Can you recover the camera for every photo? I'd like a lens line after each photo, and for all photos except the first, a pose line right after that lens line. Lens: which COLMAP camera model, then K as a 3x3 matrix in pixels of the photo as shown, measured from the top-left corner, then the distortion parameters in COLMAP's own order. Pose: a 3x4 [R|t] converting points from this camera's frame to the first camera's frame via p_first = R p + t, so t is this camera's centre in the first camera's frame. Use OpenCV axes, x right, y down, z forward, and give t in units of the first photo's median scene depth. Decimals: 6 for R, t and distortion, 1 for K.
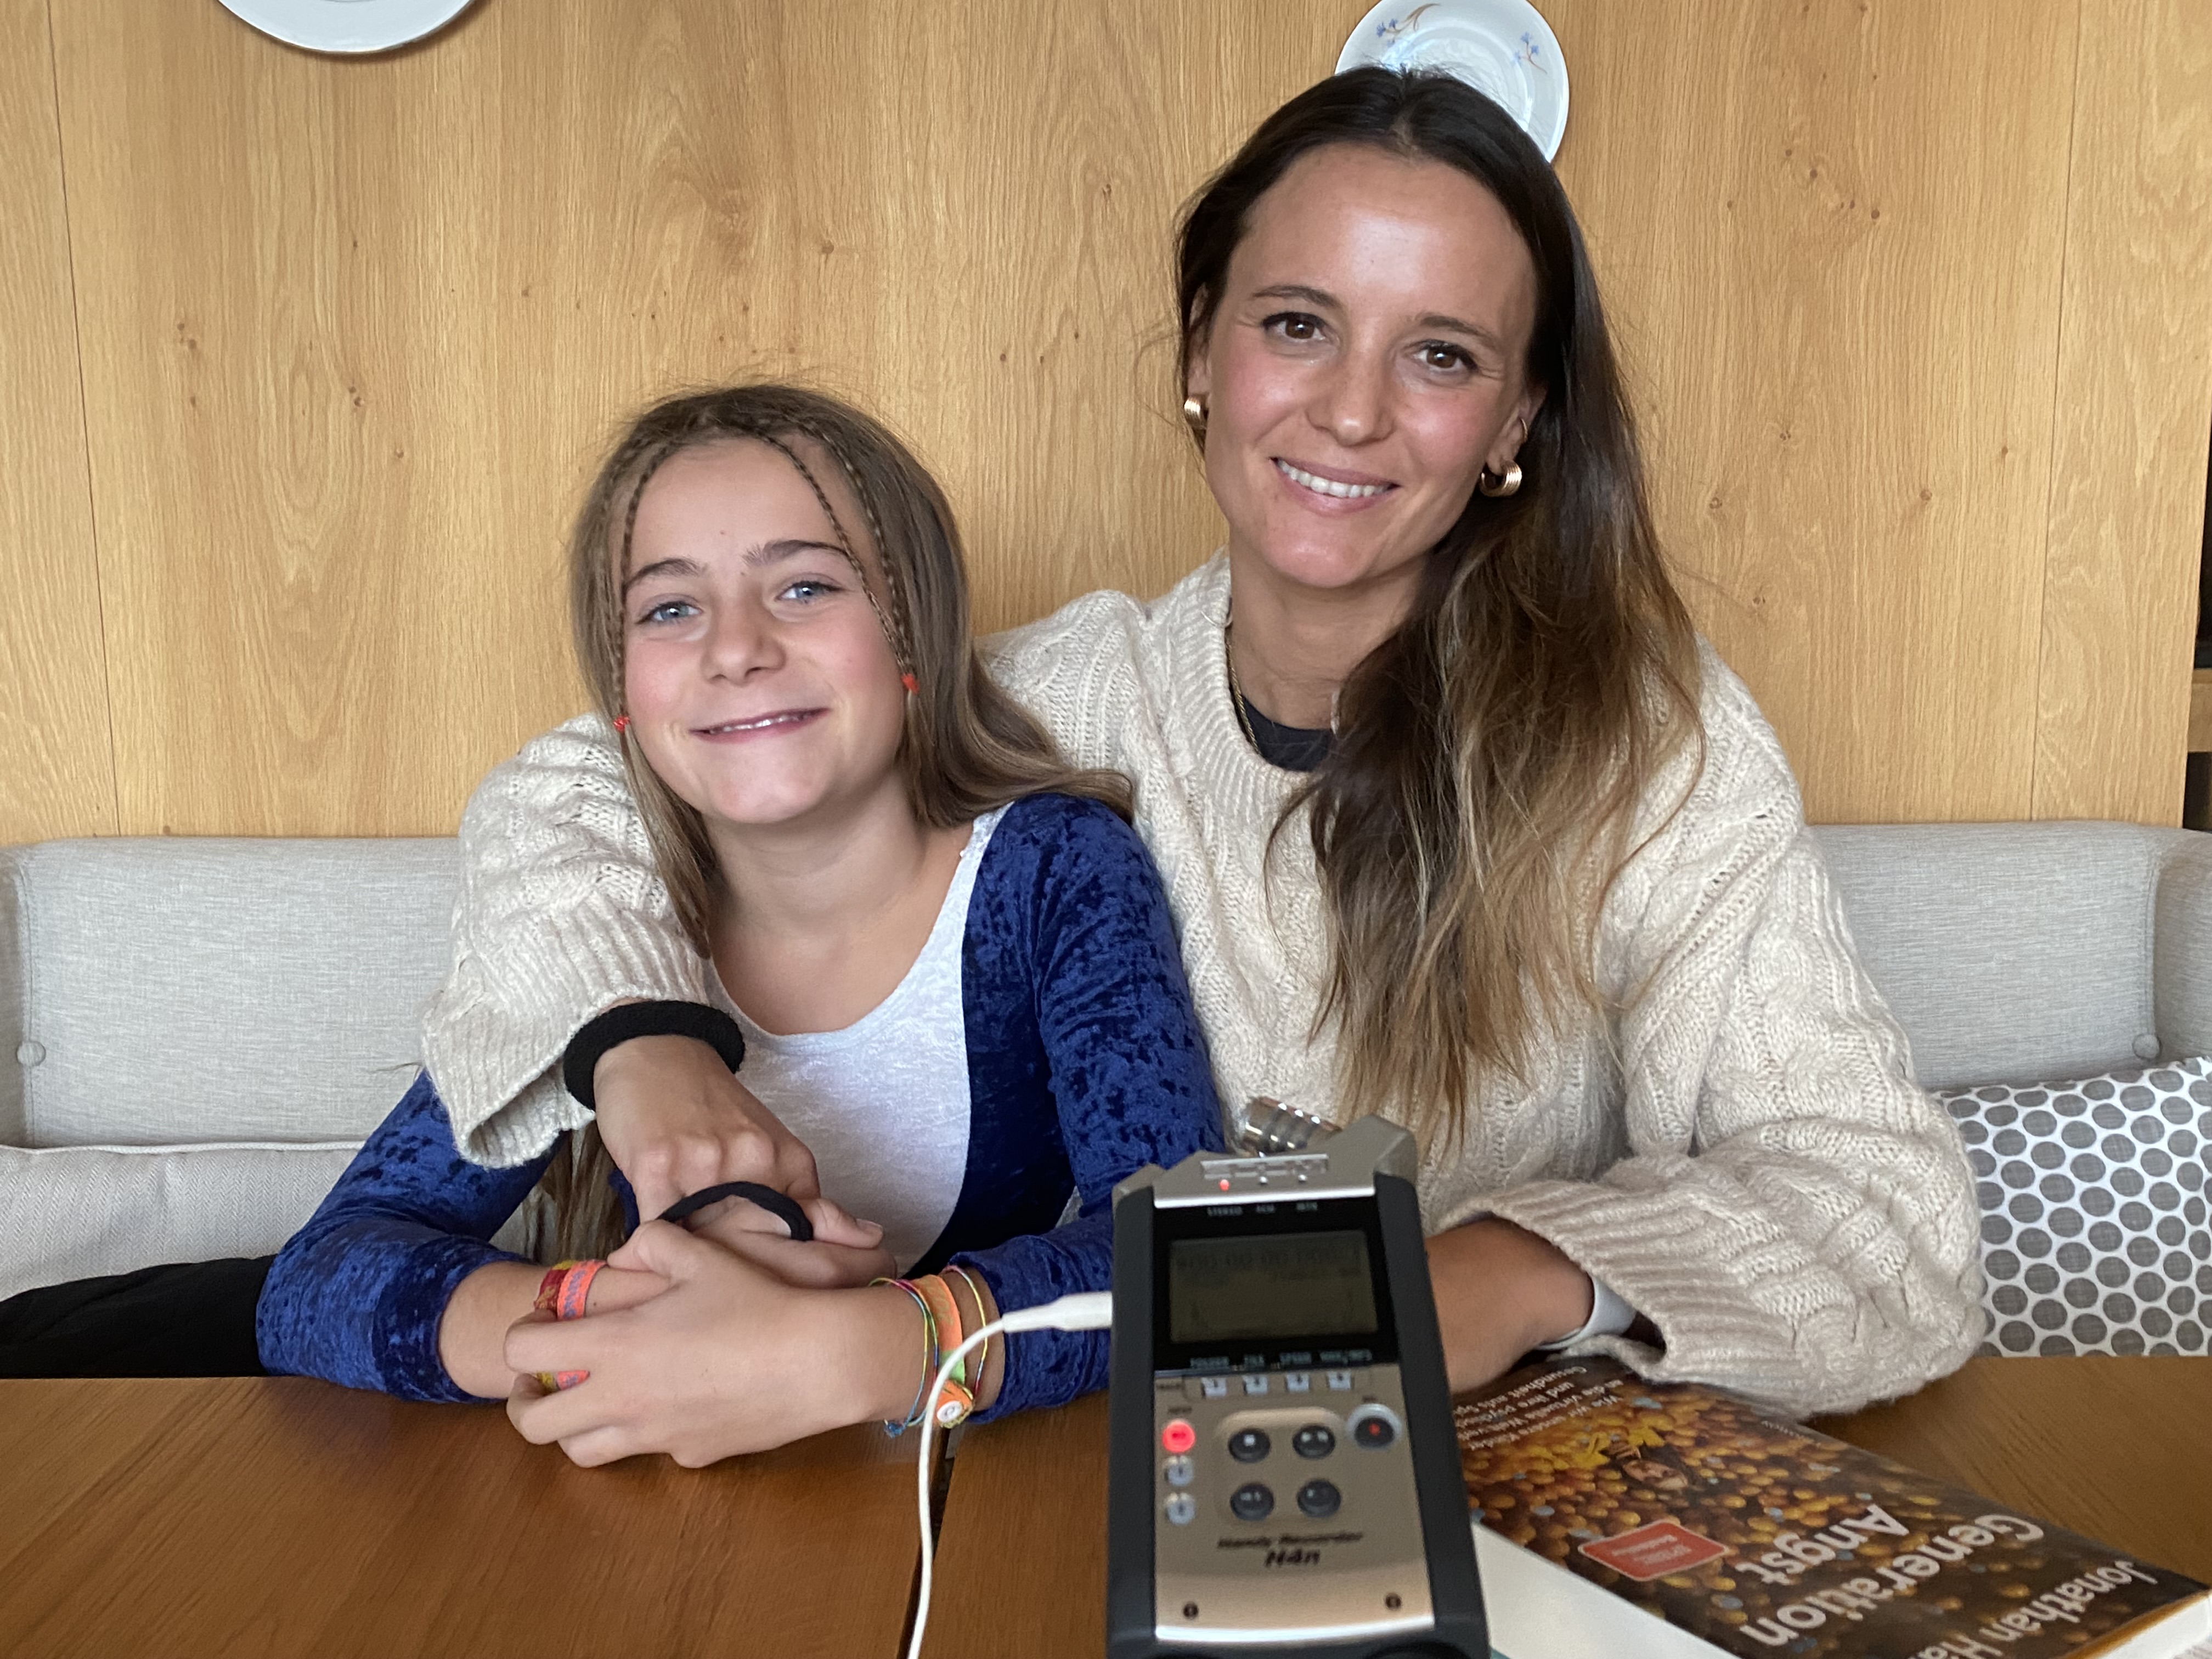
lens RADIAL K [[2052.0, 0, 1106.0], [0, 2052.0, 829.5], [0, 0, 1]] dist [-0.006473, 0.011127]
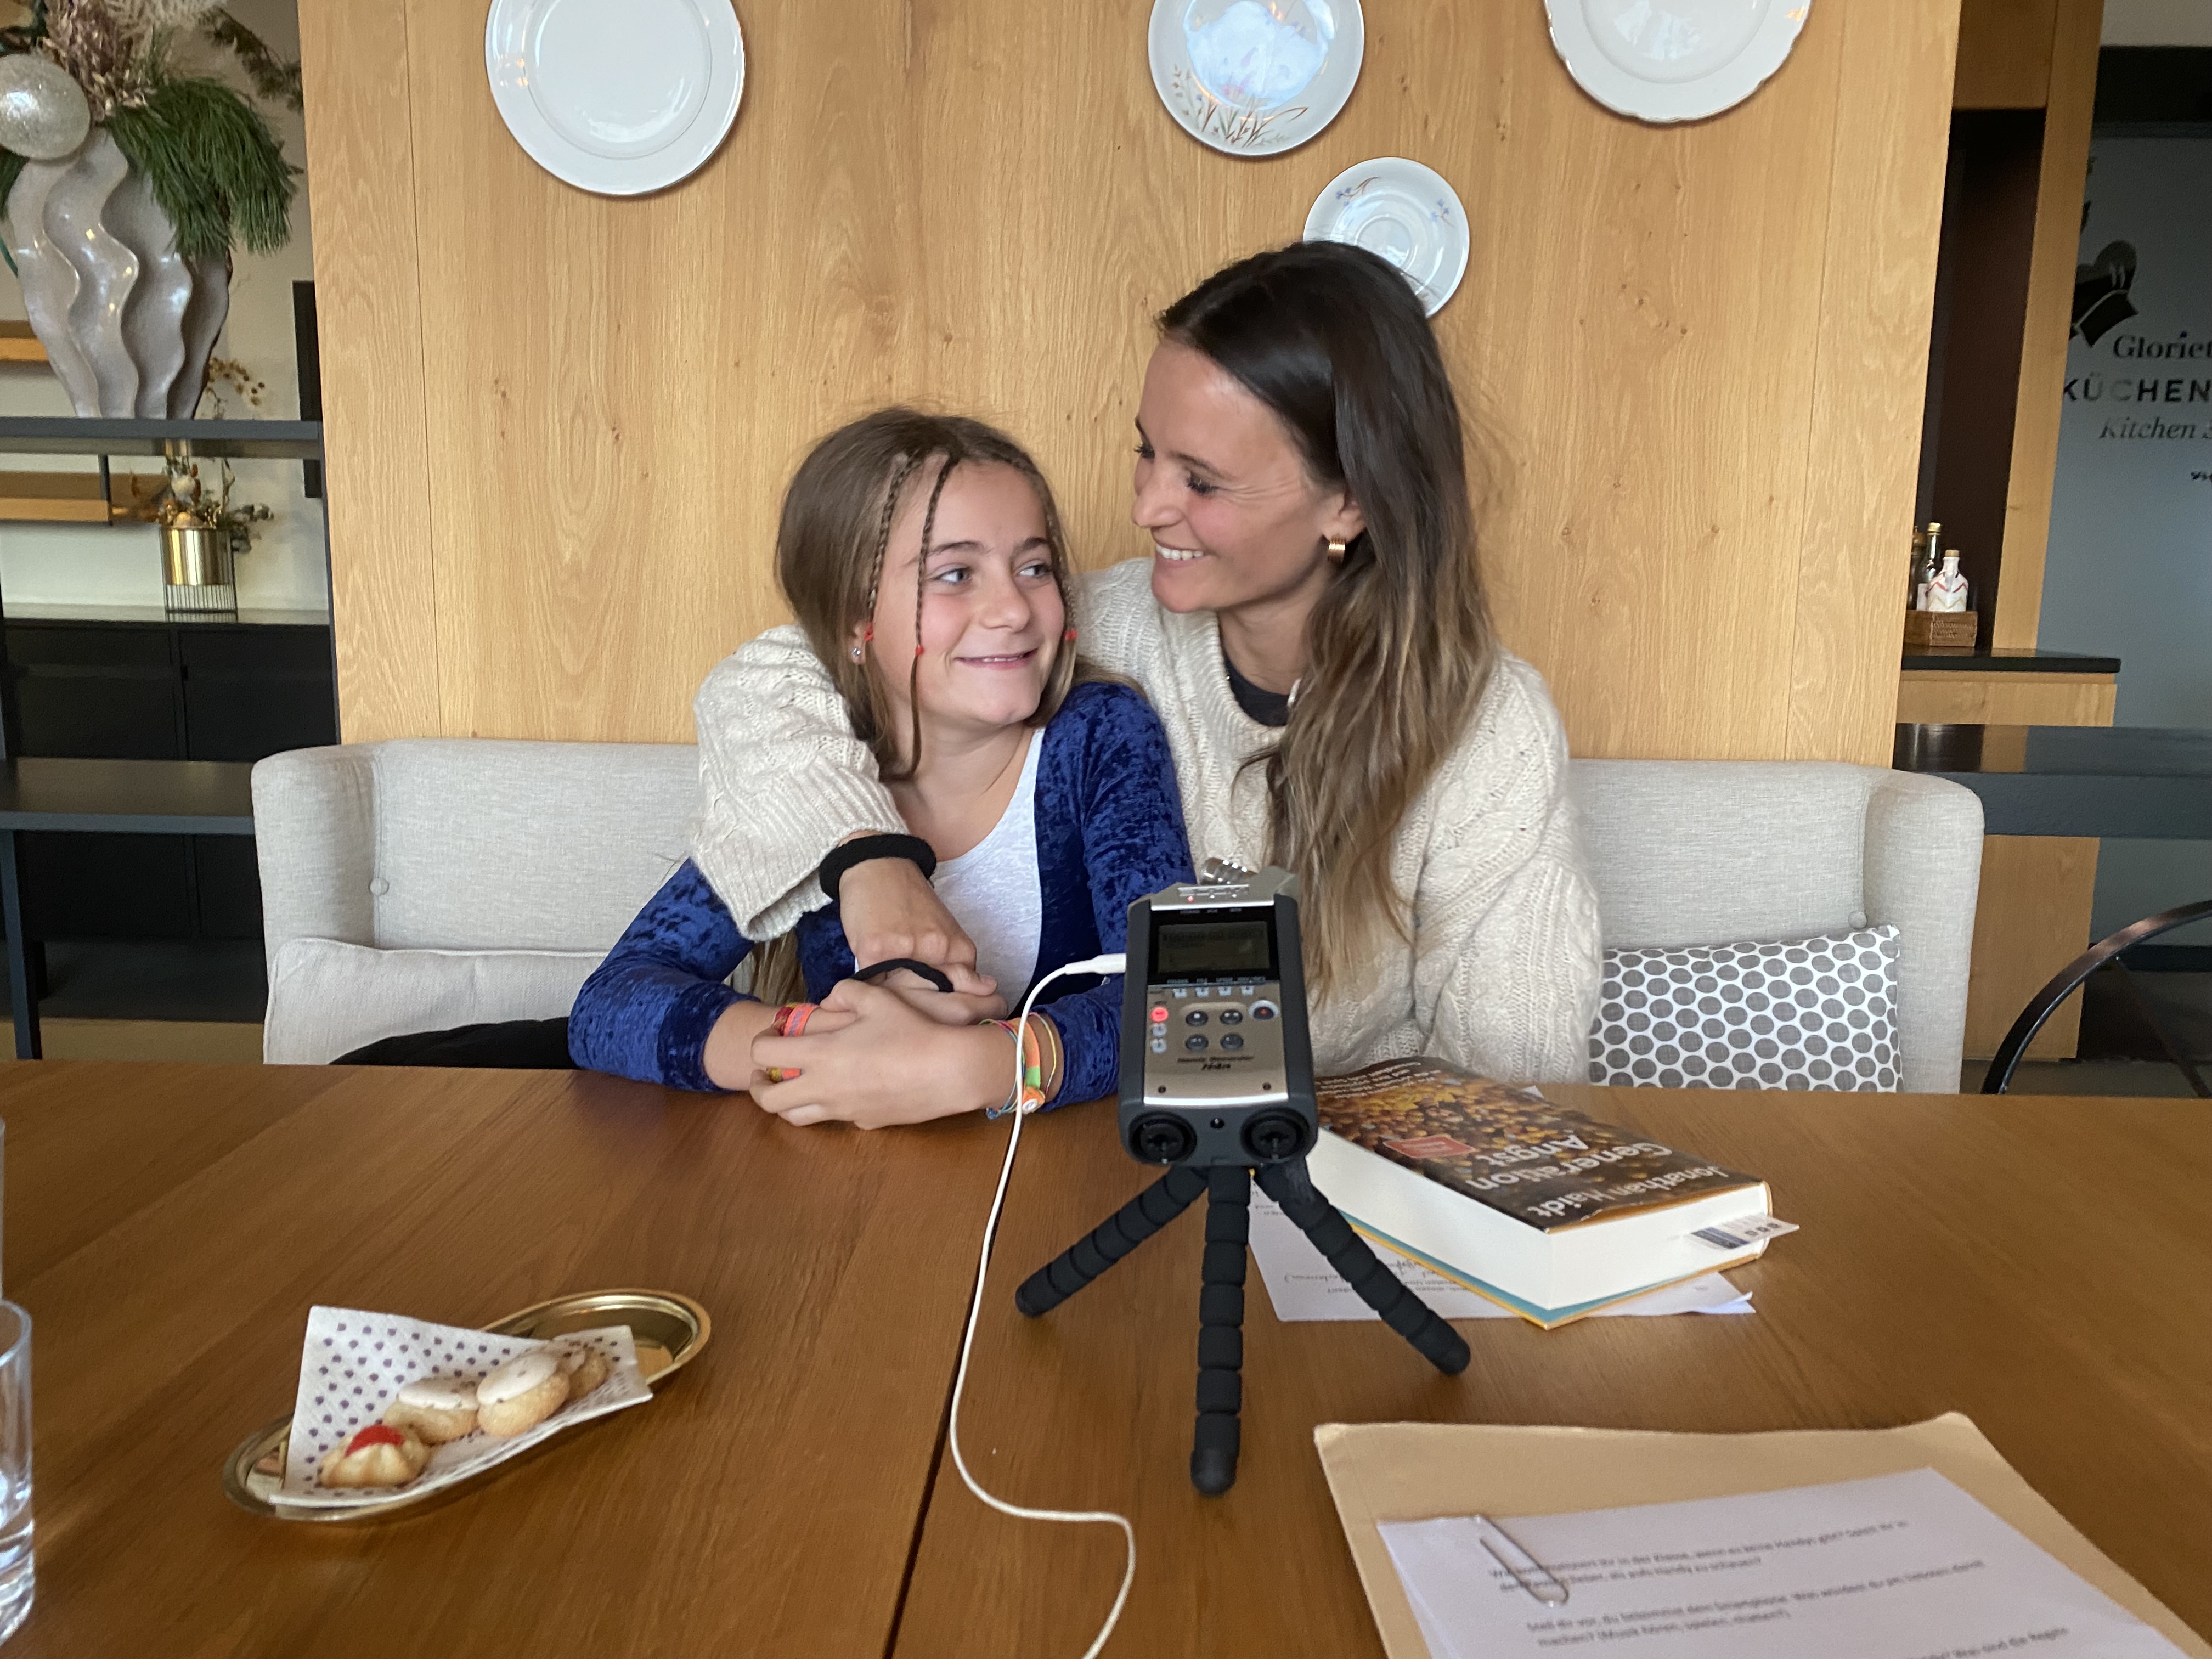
lens RADIAL K [[1831.6, 0, 1106.0], [0, 1831.6, 829.5], [0, 0, 1]] dist [0.004897, -0.002842]
pose [[0.999511, 0.027042, -0.015704, 0.003537], [-0.026964, 0.999623, 0.005149, 0.050502], [0.015838, -0.004723, 0.999863, -0.282324]]
